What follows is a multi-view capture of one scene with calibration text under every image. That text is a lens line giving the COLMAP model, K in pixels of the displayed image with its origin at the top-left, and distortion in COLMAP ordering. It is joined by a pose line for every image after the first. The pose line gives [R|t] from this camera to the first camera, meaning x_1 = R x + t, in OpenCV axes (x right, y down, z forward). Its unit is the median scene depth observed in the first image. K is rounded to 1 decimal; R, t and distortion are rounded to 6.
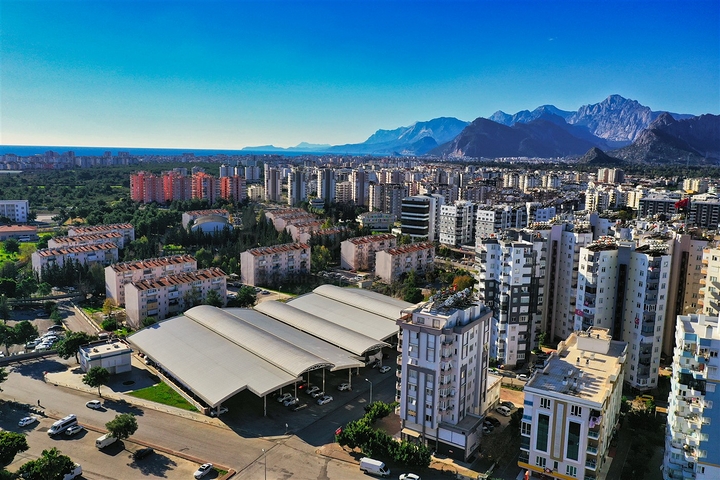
lens RADIAL K [[578.8, 0, 360.0], [0, 578.8, 240.0], [0, 0, 1]] dist [0.084309, 0.001367]
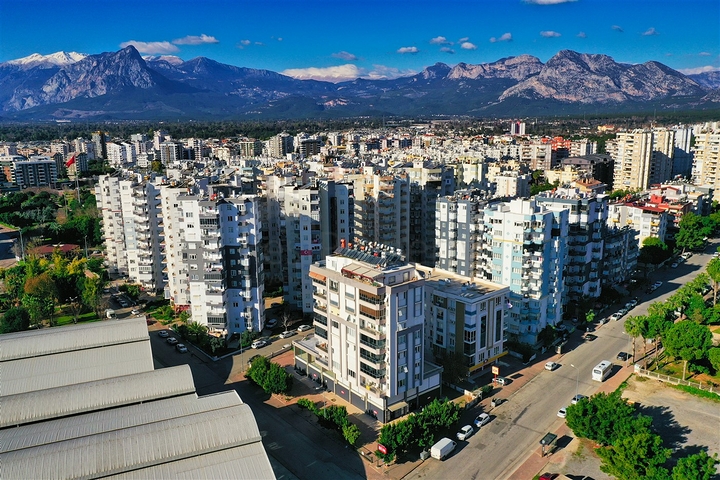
lens RADIAL K [[578.8, 0, 360.0], [0, 578.8, 240.0], [0, 0, 1]] dist [0.084309, 0.001367]
pose [[0.318256, -0.229389, 0.919834, -0.544722], [0.174055, 0.967929, 0.181161, -0.068090], [-0.931889, 0.102446, 0.347975, 0.564438]]
